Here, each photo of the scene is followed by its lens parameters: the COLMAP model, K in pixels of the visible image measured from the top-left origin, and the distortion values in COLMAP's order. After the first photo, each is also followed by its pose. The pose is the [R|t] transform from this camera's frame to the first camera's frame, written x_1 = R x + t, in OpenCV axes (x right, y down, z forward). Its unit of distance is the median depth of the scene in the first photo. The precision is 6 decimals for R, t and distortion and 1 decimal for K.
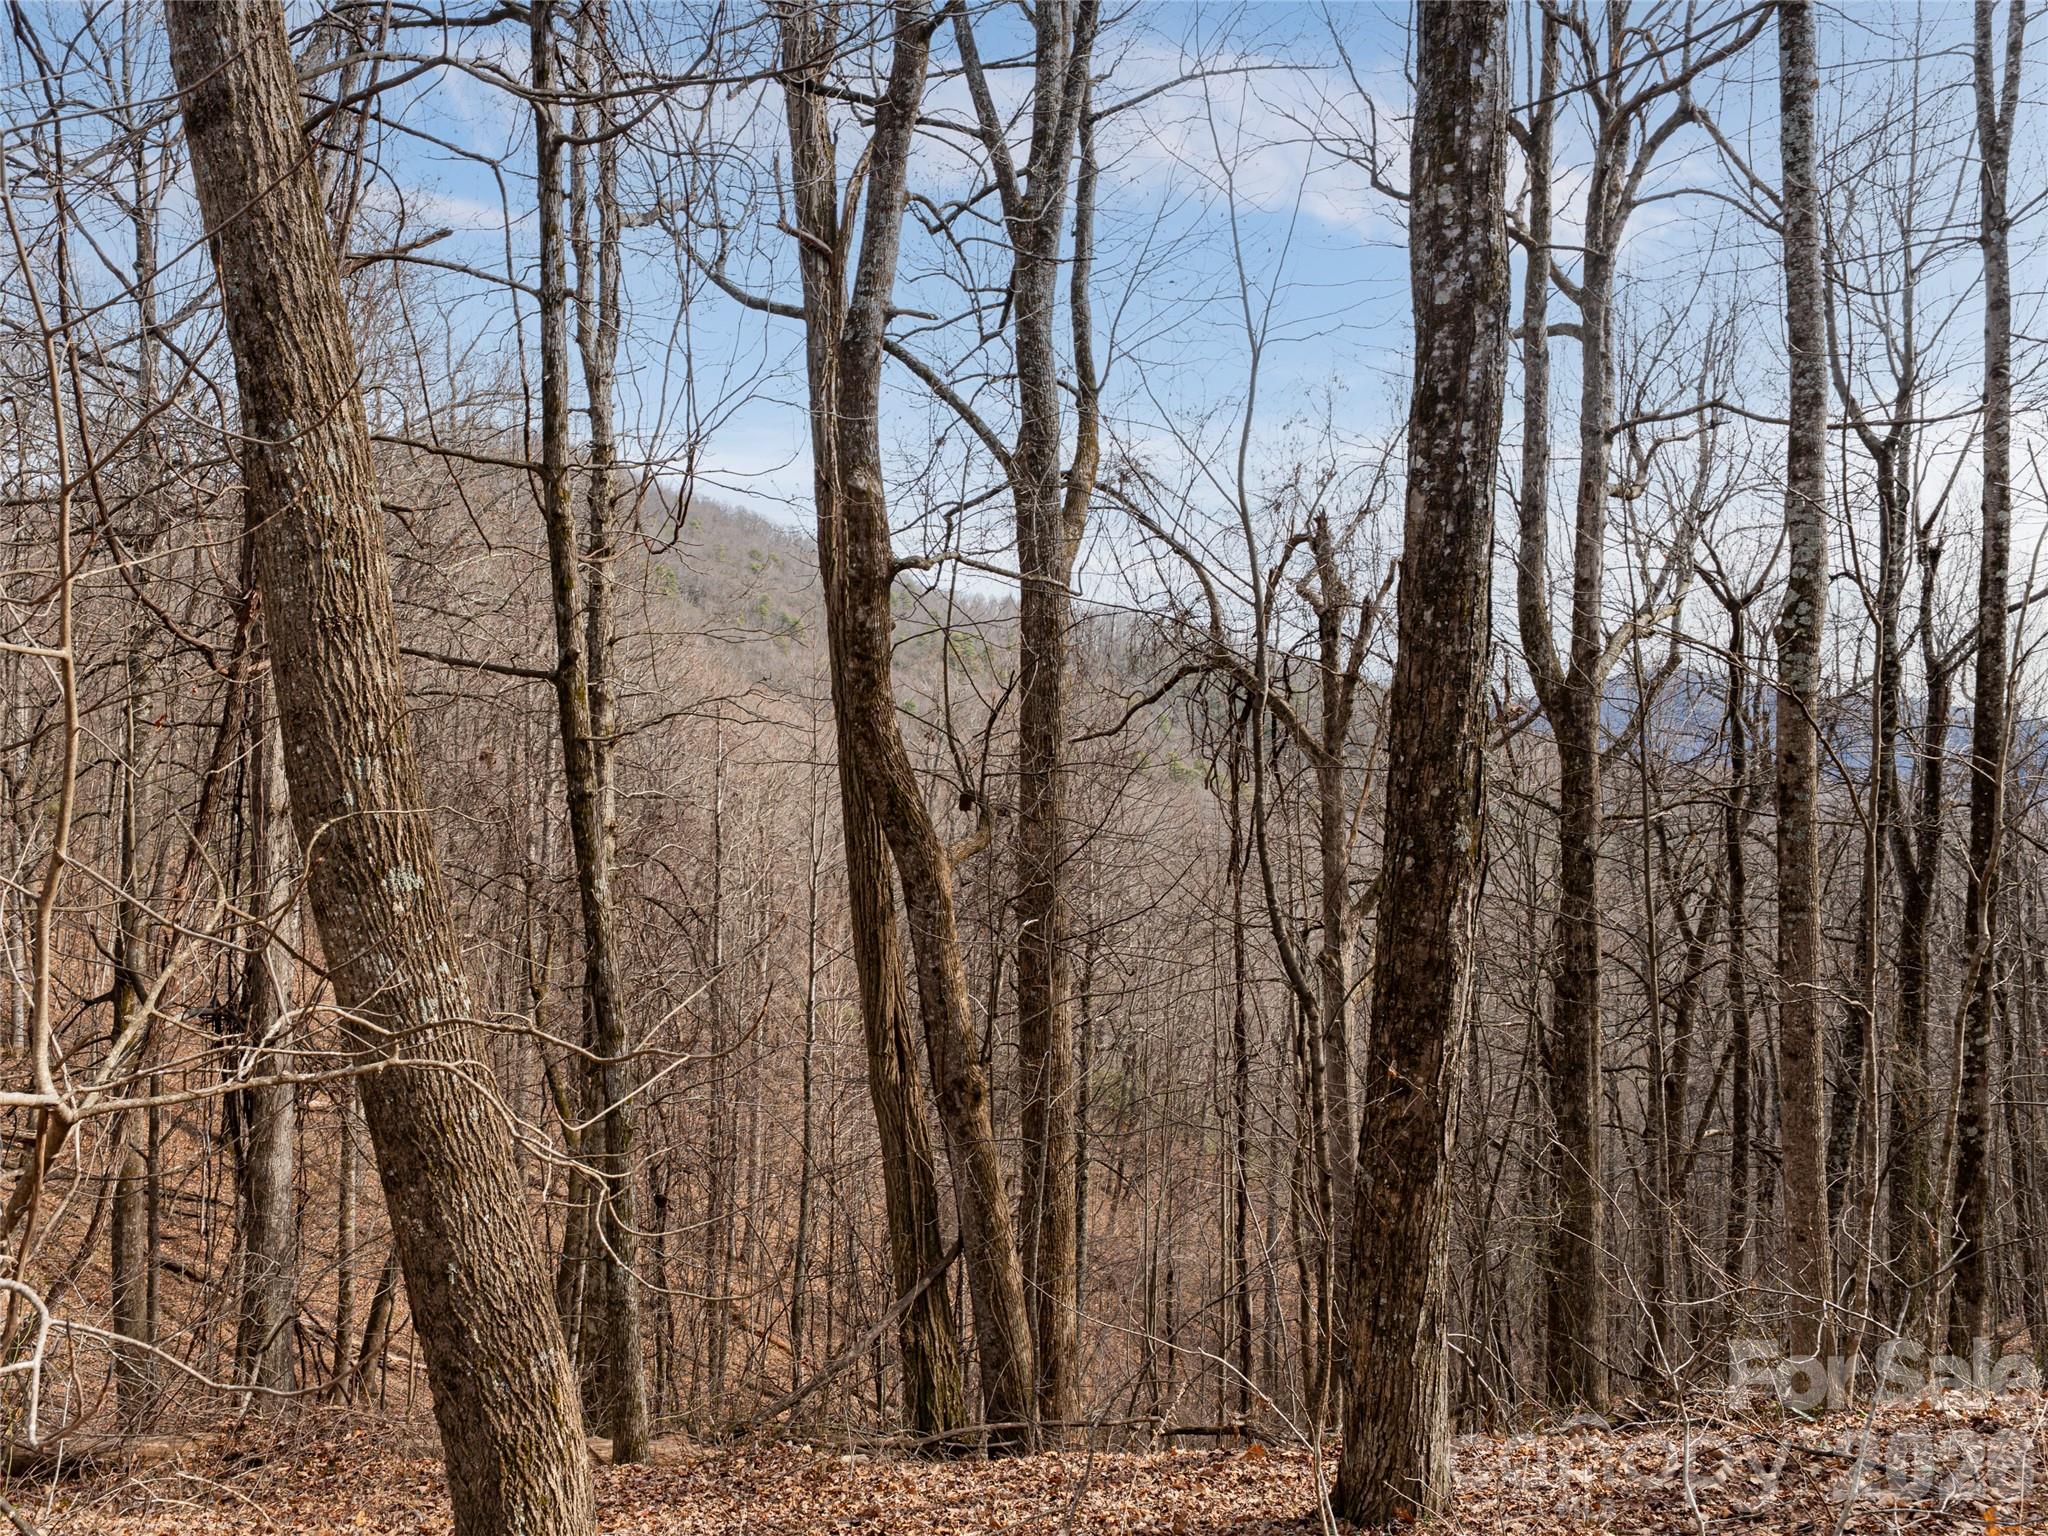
lens RADIAL K [[1471.2, 0, 1024.0], [0, 1471.2, 768.0], [0, 0, 1]] dist [0.005128, -0.001023]
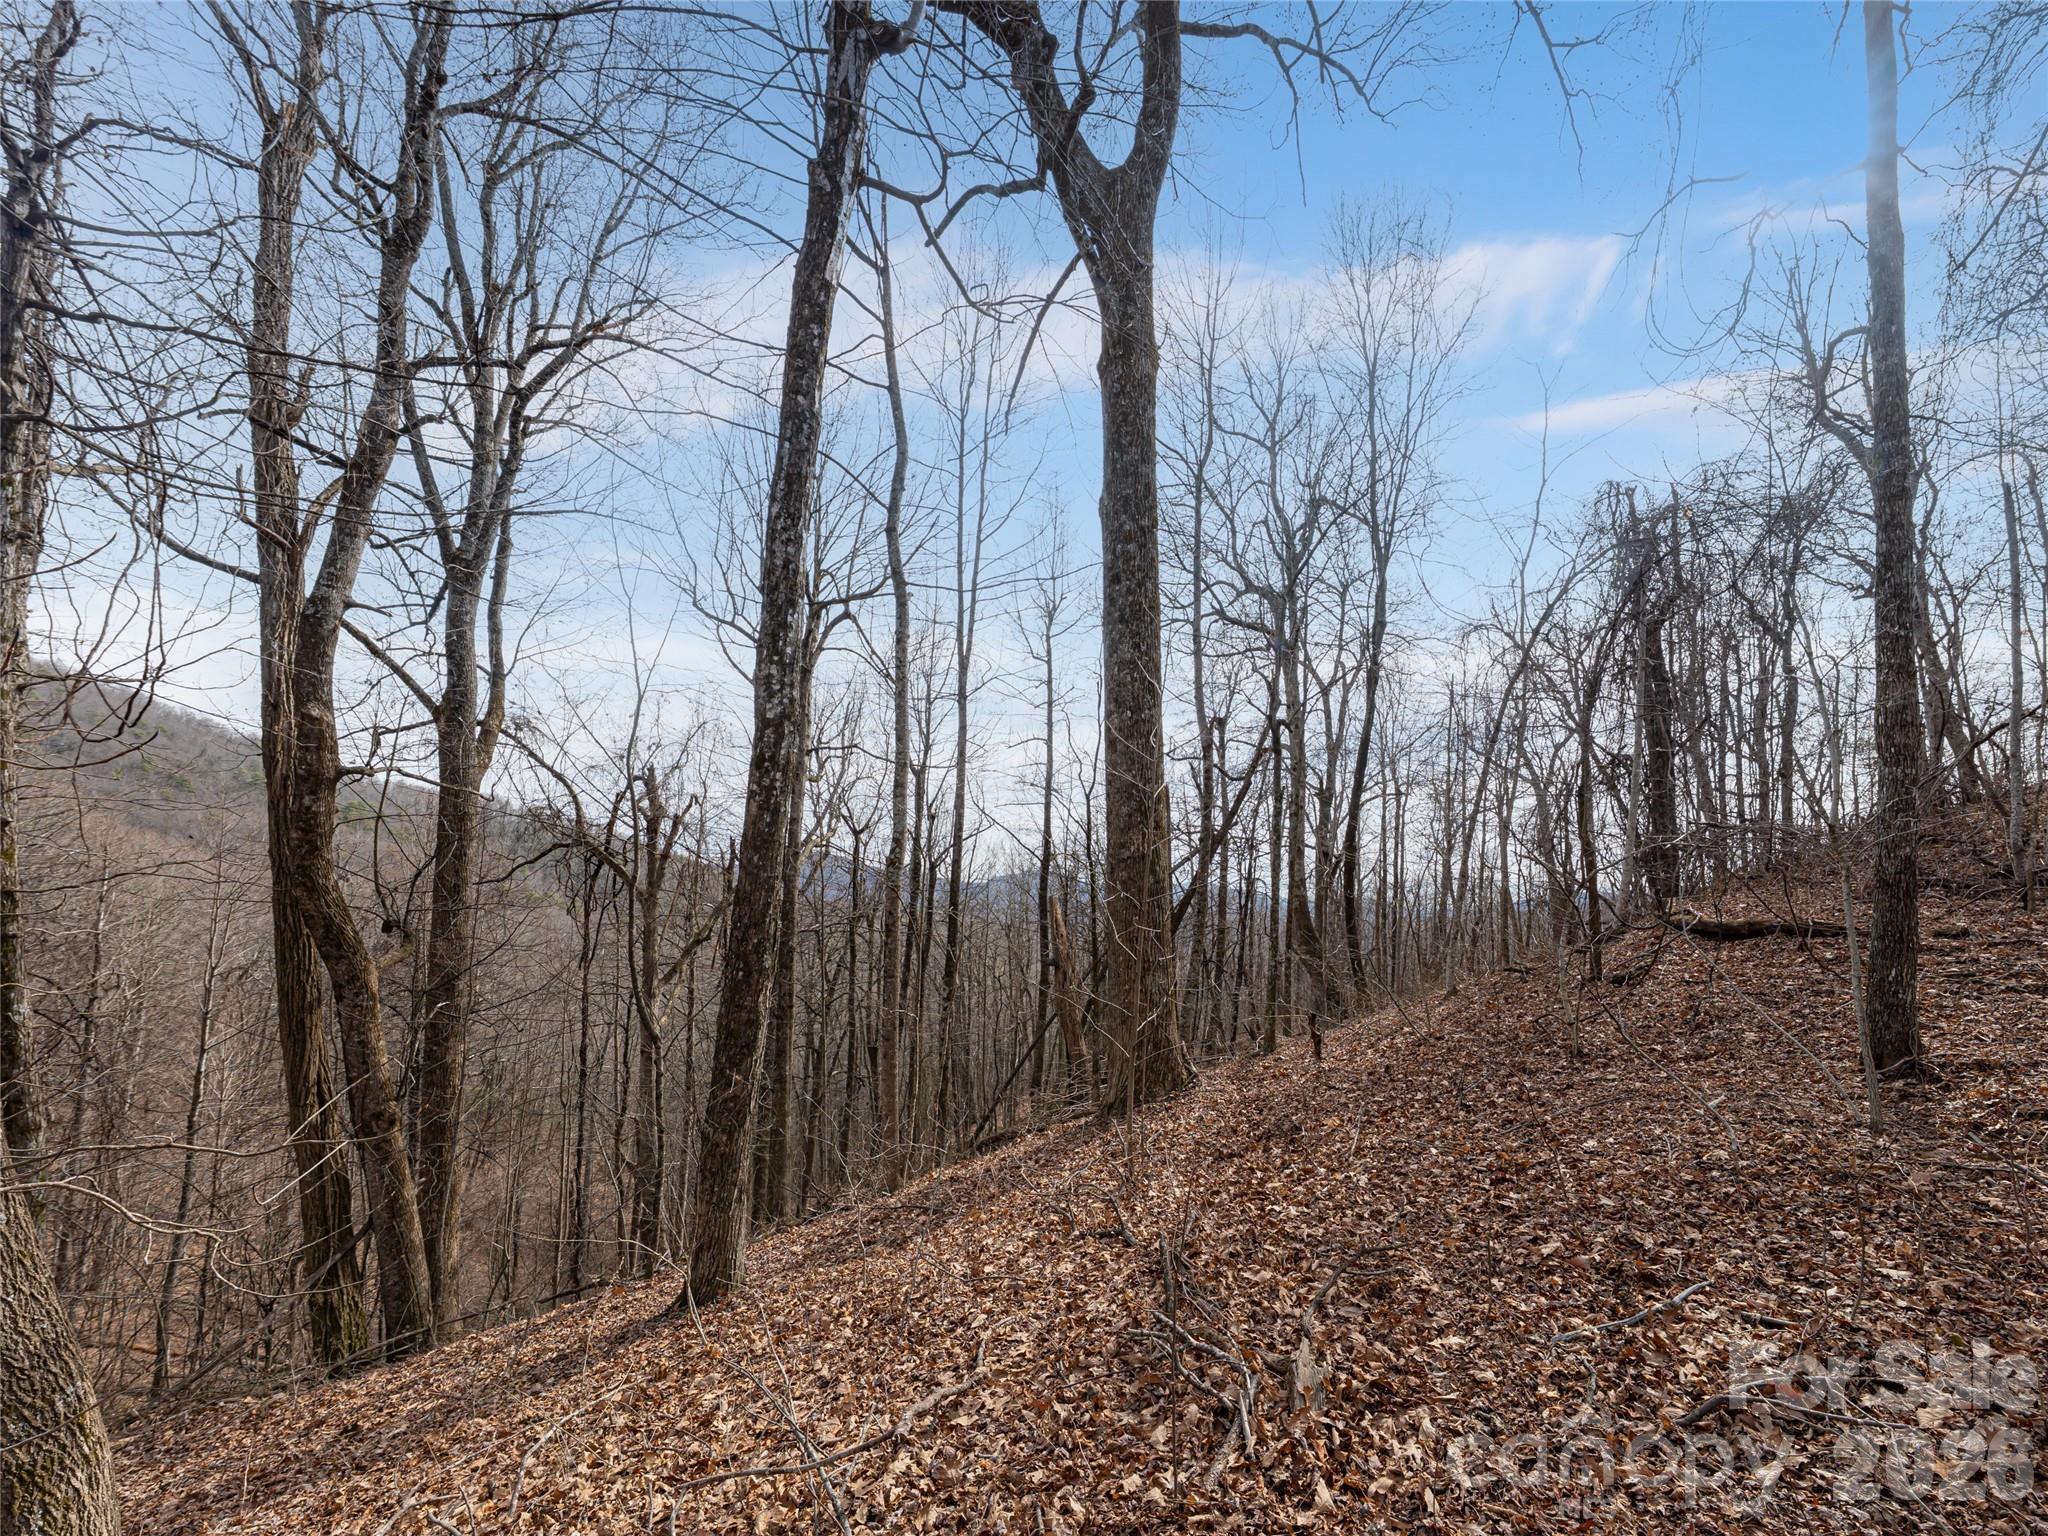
lens RADIAL K [[995.1, 0, 1024.0], [0, 995.1, 768.0], [0, 0, 1]] dist [-0.000788, 0.001735]
pose [[0.732460, 0.041655, 0.679535, -0.276911], [-0.021703, 0.999048, -0.037847, -0.122137], [-0.680464, 0.012974, 0.732666, -0.211370]]
